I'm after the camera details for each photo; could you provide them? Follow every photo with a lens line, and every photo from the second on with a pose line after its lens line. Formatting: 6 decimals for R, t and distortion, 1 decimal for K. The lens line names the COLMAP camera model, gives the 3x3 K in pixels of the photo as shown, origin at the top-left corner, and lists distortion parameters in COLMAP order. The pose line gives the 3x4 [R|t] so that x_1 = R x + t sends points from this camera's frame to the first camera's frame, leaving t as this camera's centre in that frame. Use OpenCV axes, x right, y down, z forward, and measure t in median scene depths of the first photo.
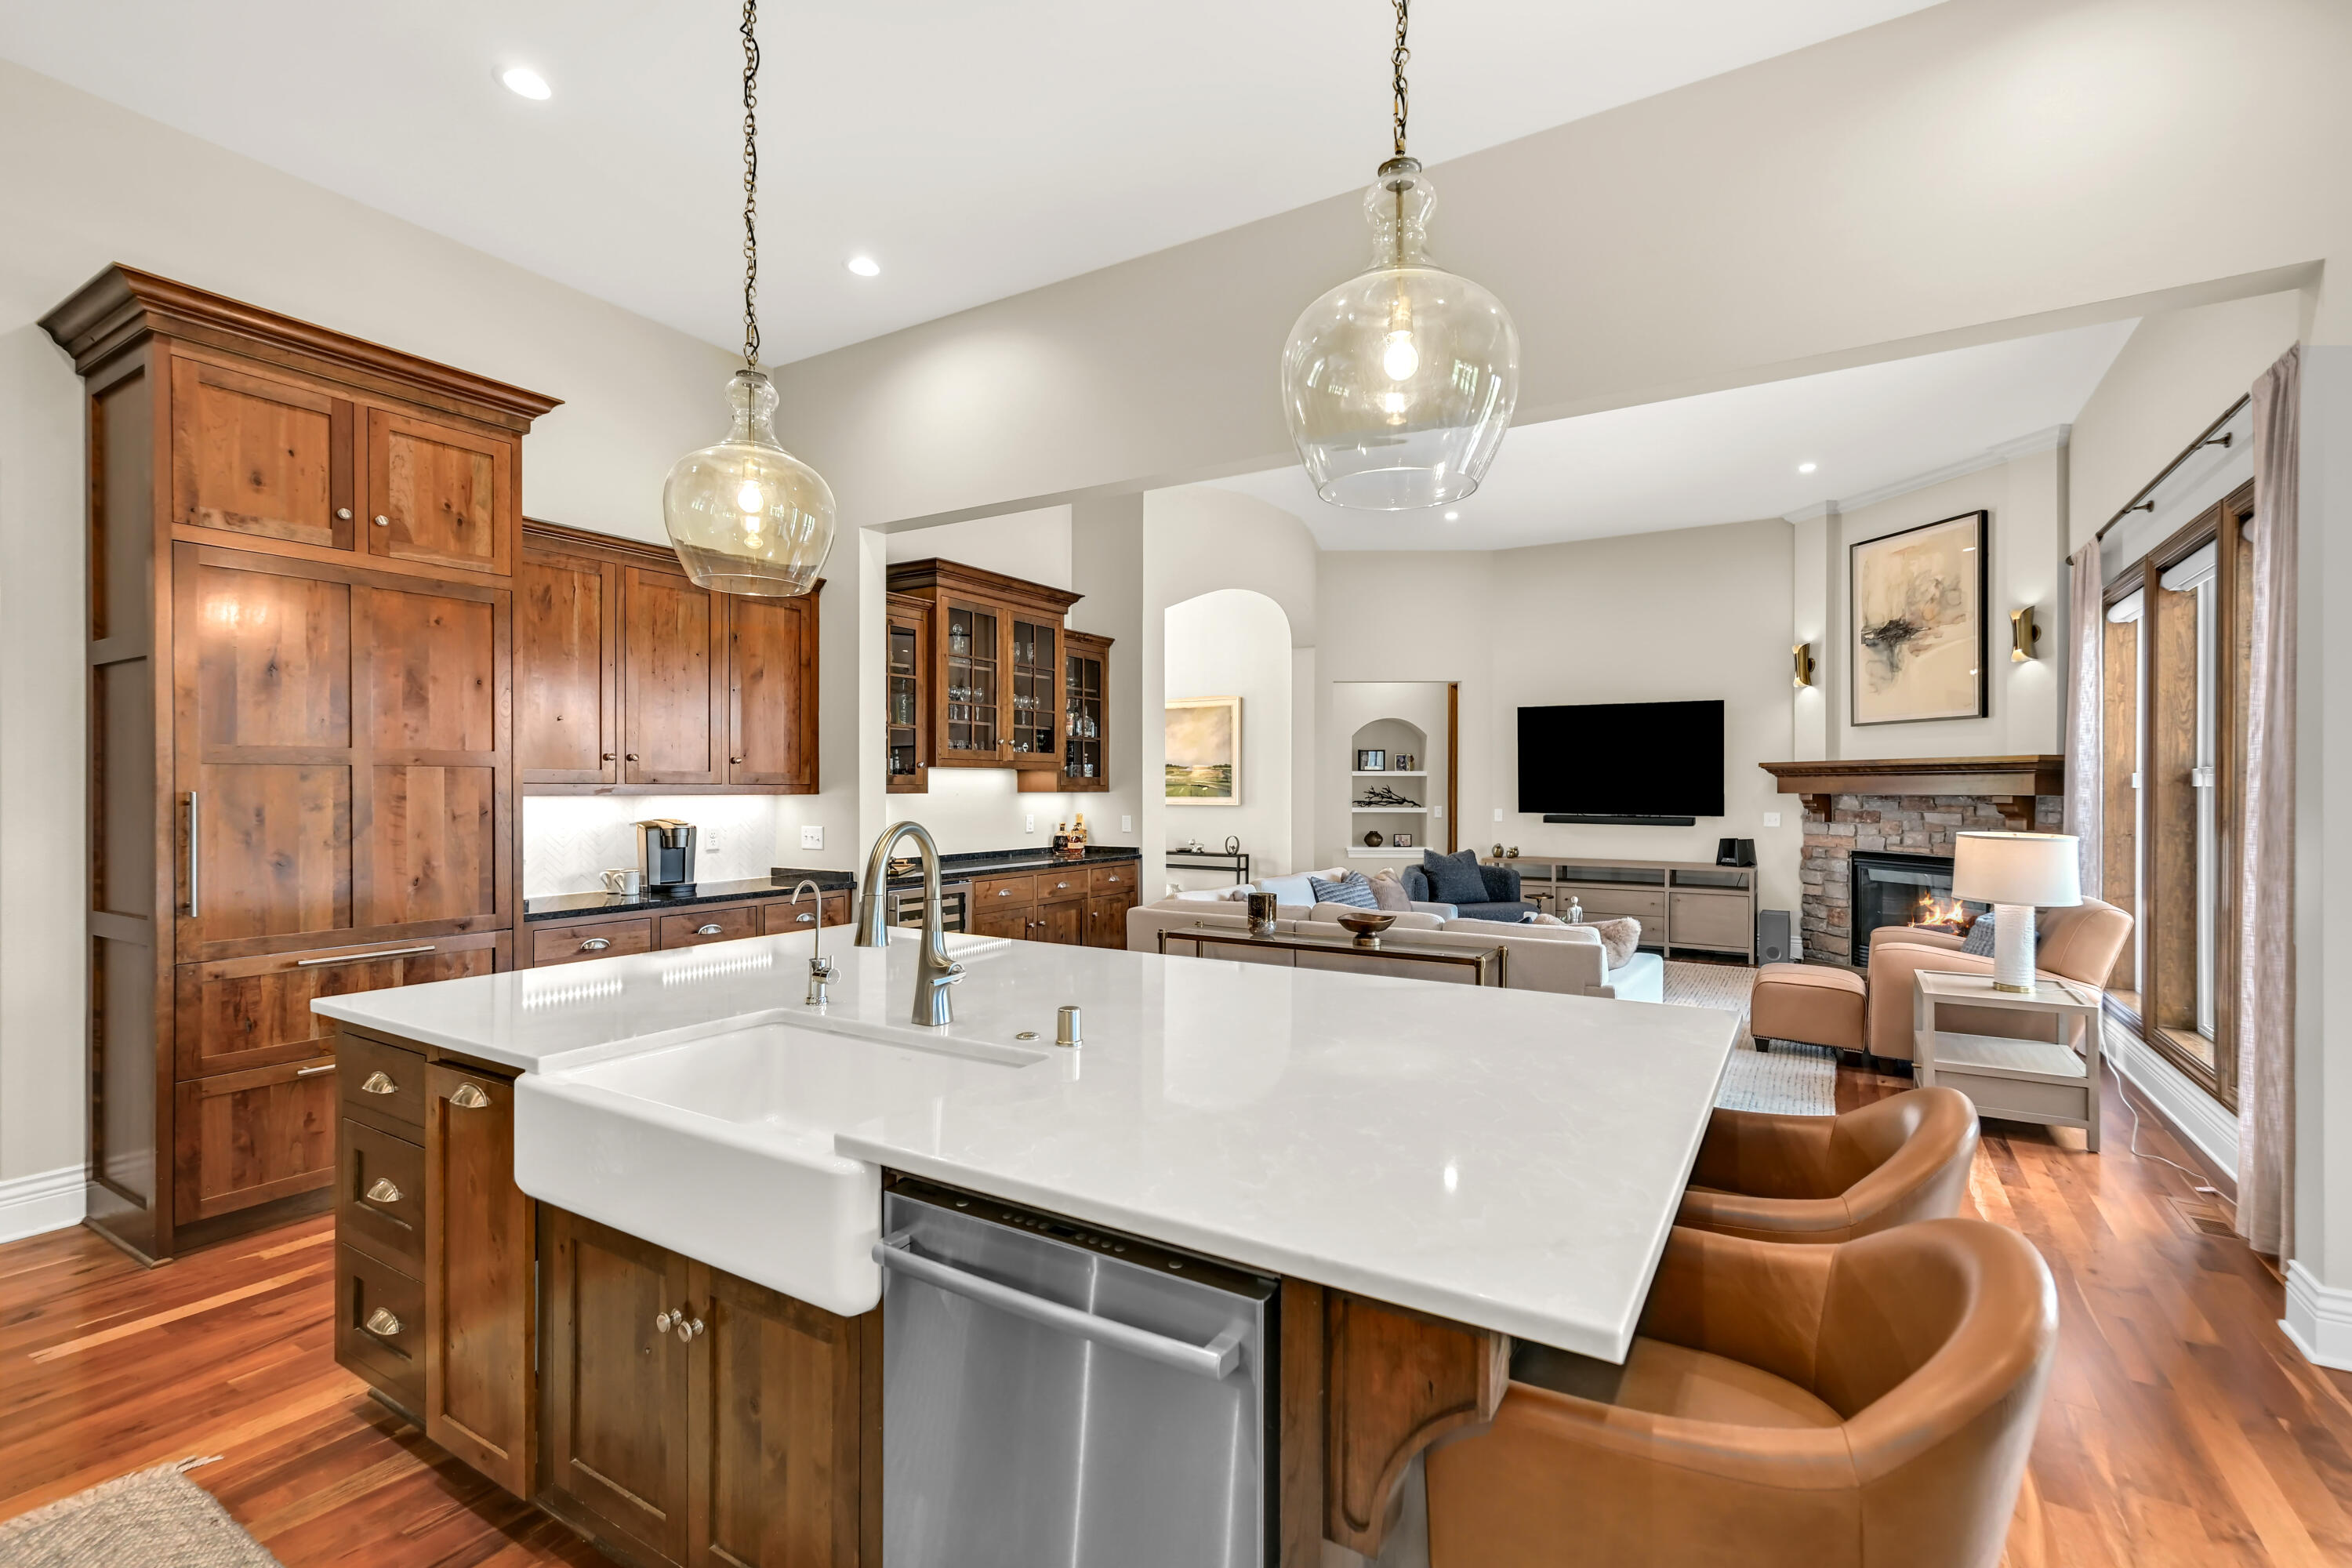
lens RADIAL K [[1039.2, 0, 1224.5], [0, 1039.2, 782.3], [0, 0, 1]] dist [0.012971, 0.000092]
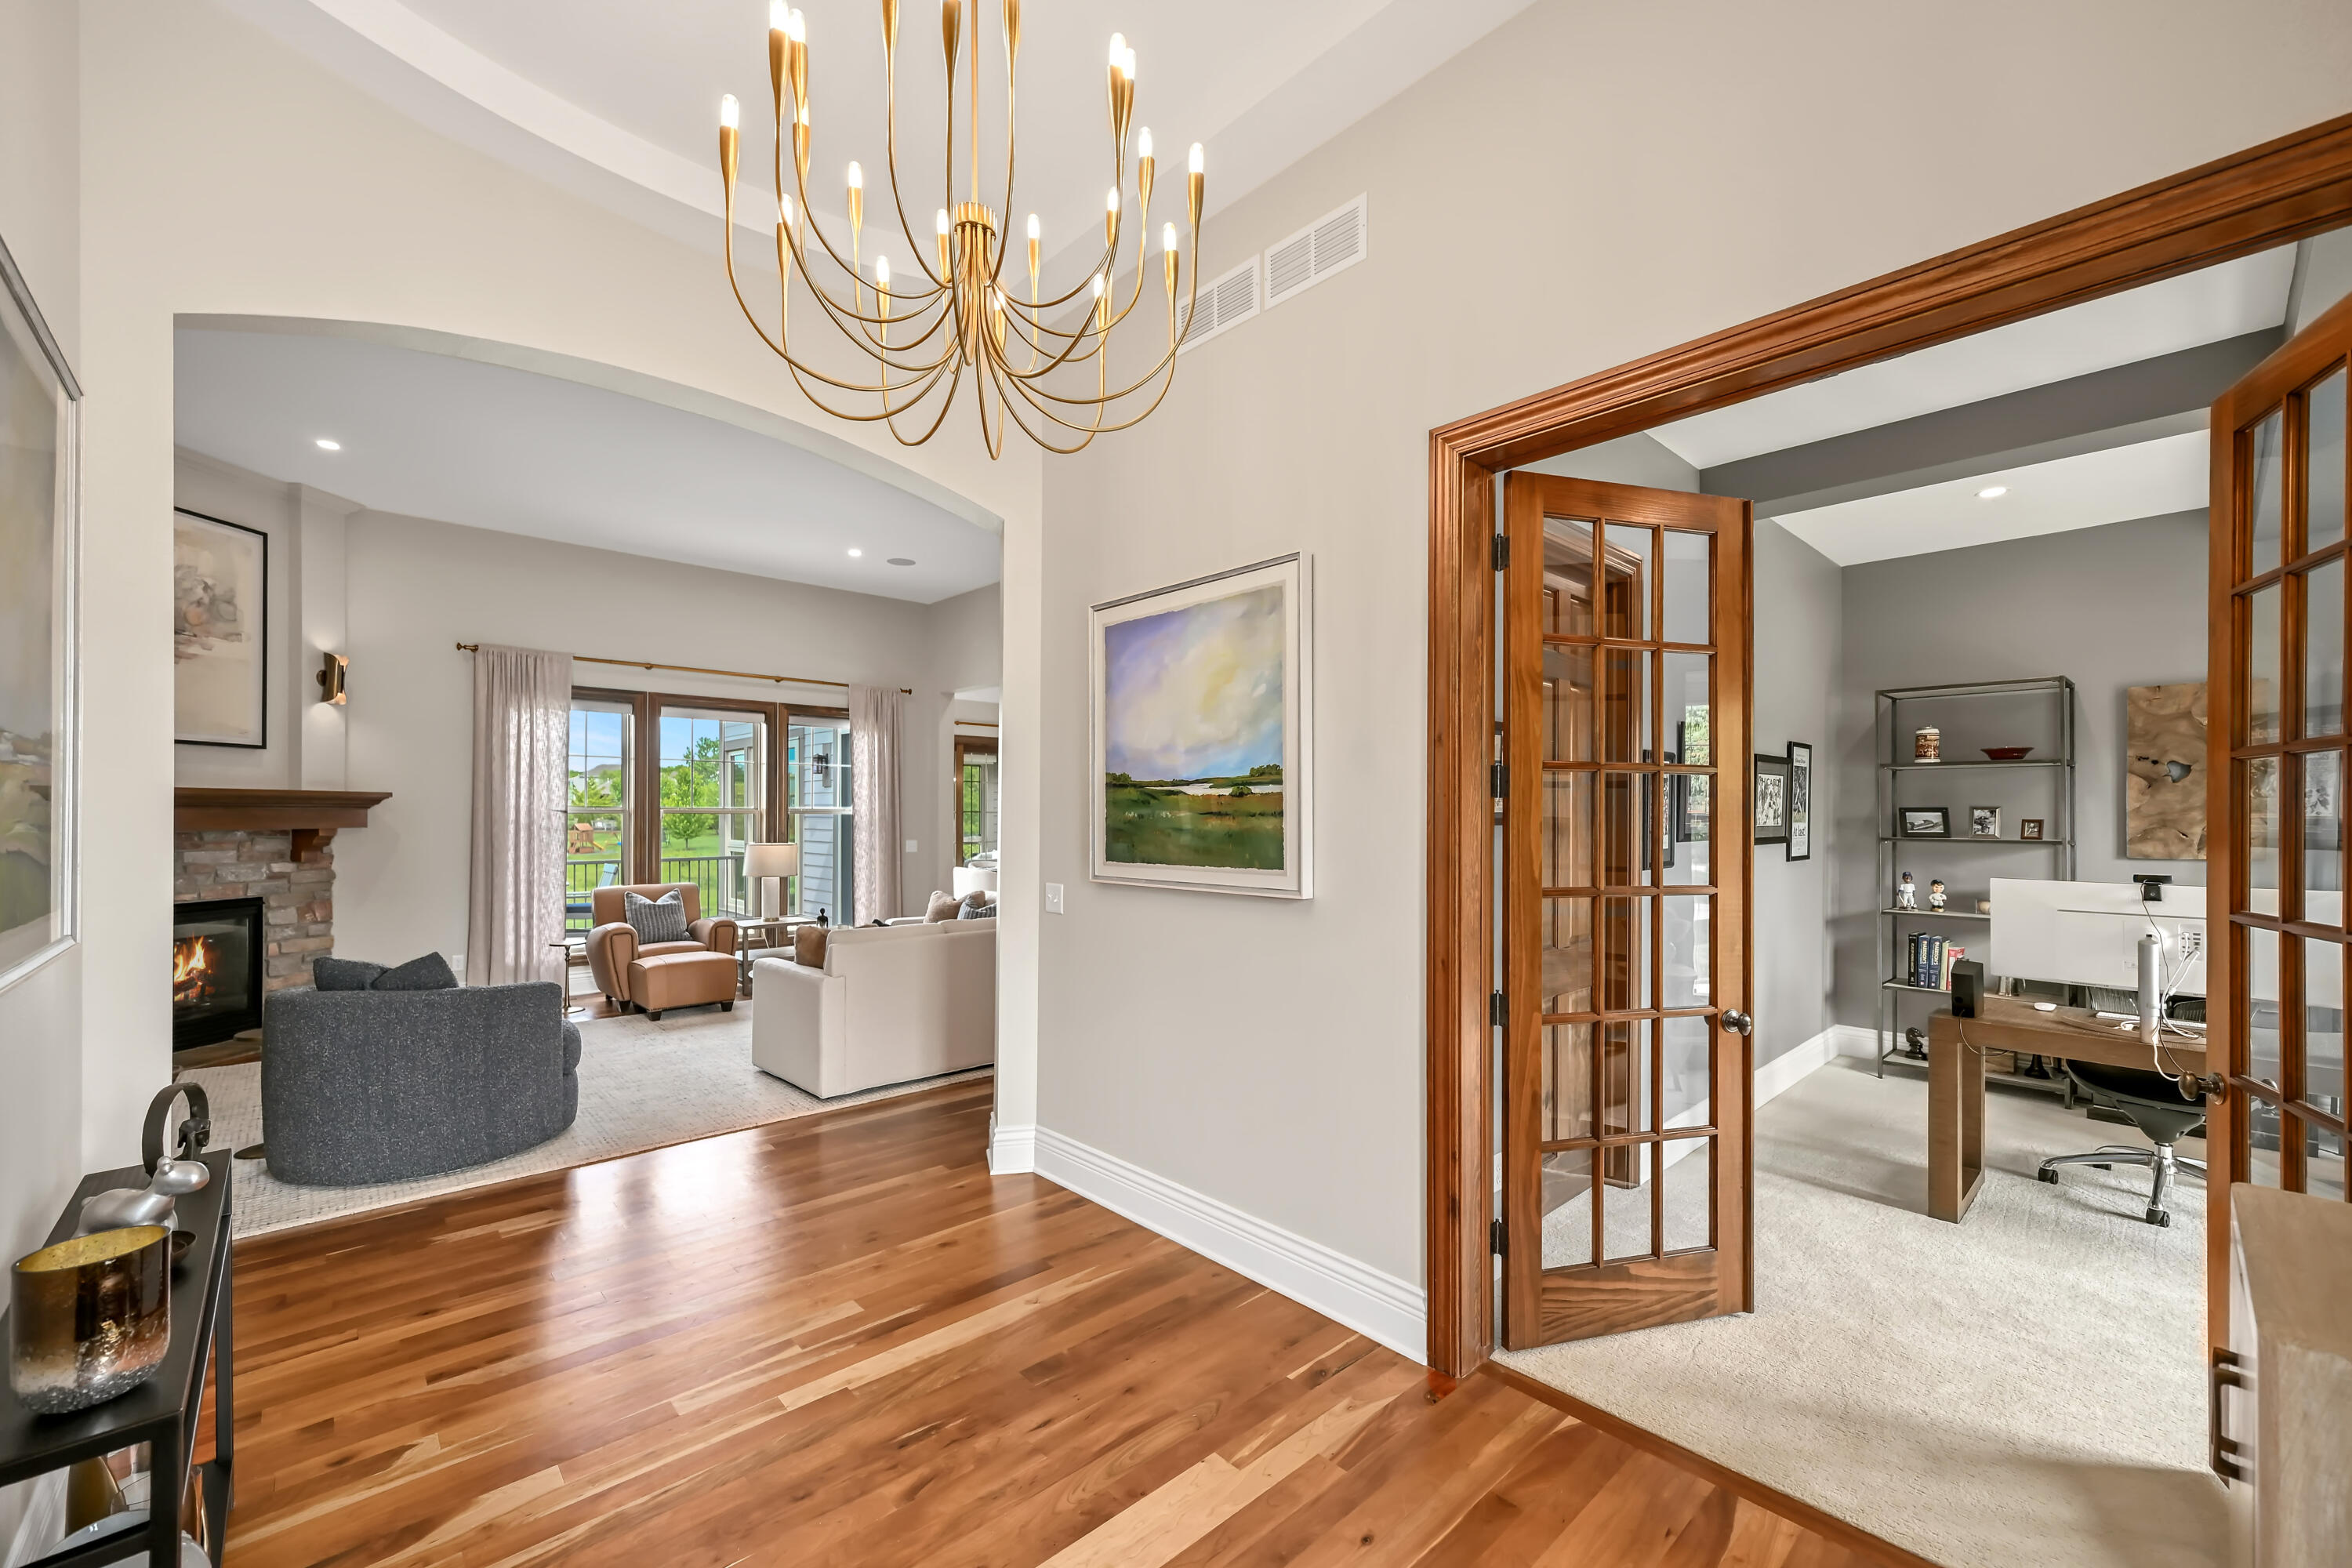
lens RADIAL K [[958.9, 0, 1194.5], [0, 958.9, 816.9], [0, 0, 1]] dist [0.009493, 0.000673]
pose [[-0.958113, -0.006150, 0.286325, -0.338694], [-0.006088, 0.999981, 0.001106, -0.004878], [-0.286326, -0.000684, -0.958132, 1.539981]]
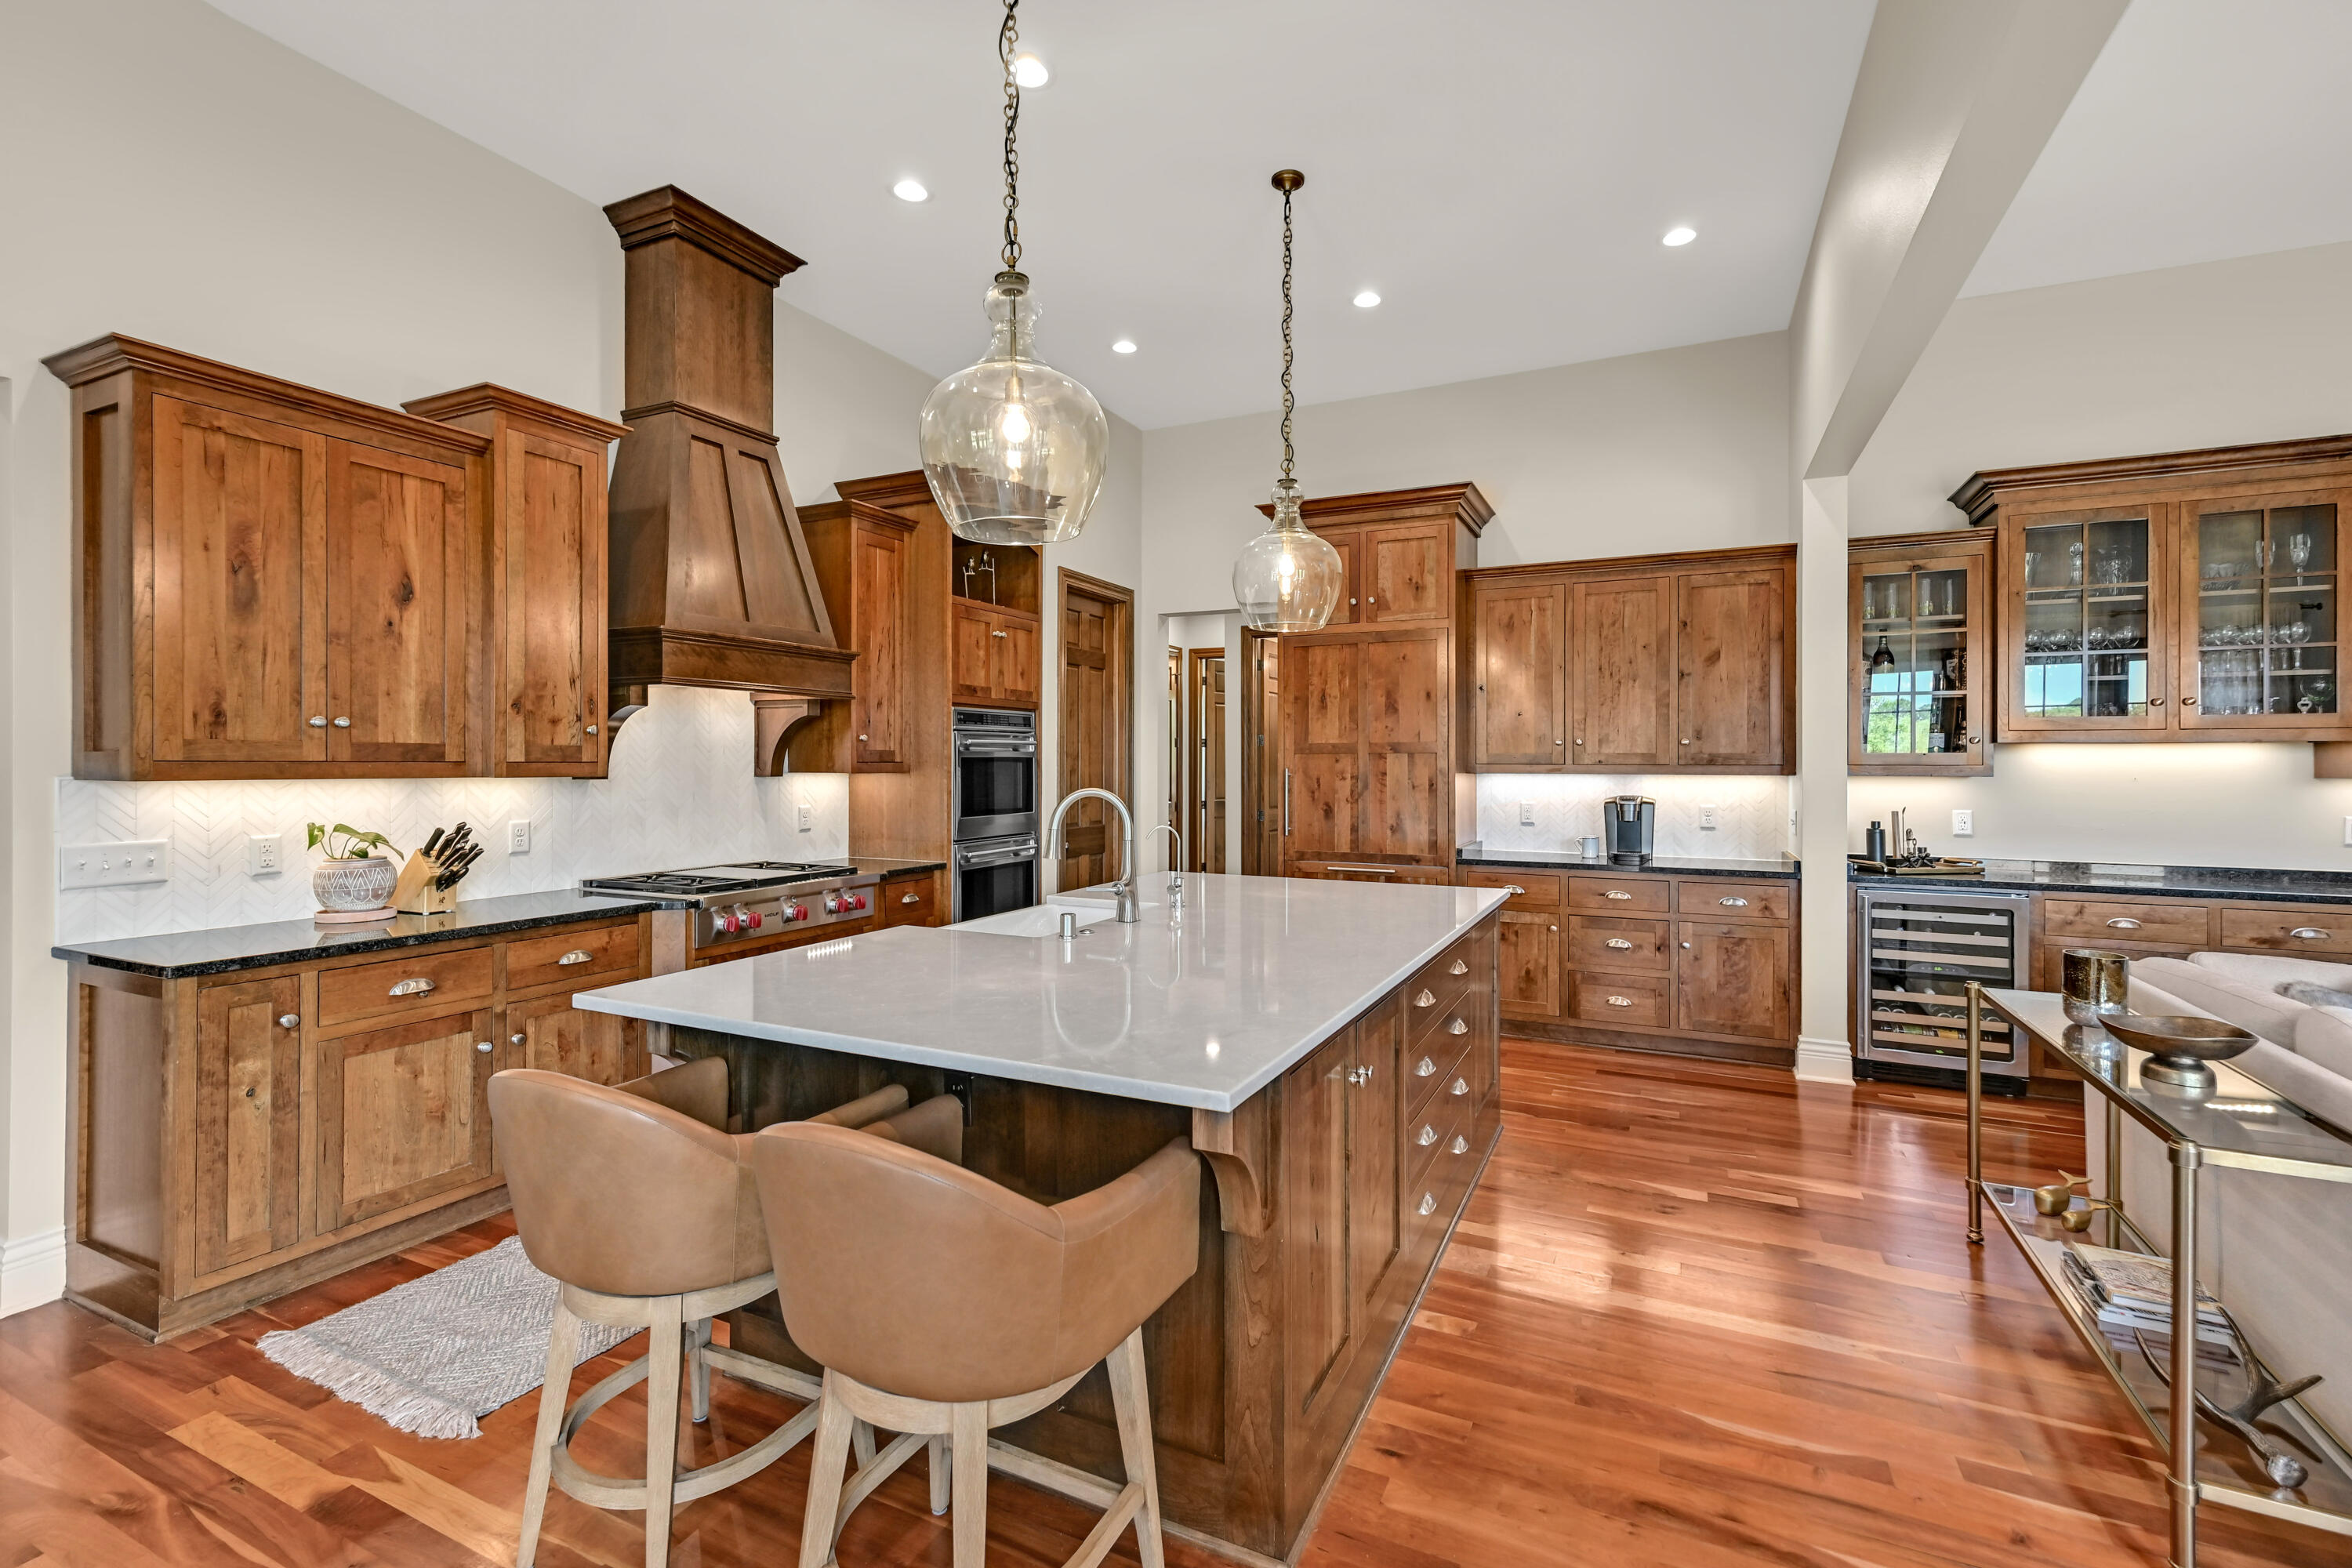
lens RADIAL K [[1031.0, 0, 1177.5], [0, 1031.0, 764.8], [0, 0, 1]] dist [-0.004477, -0.000320]
pose [[0.082464, -0.000875, -0.996594, 0.353651], [0.000543, 1.000000, -0.000833, 0.001571], [0.996594, -0.000473, 0.082464, 0.274734]]
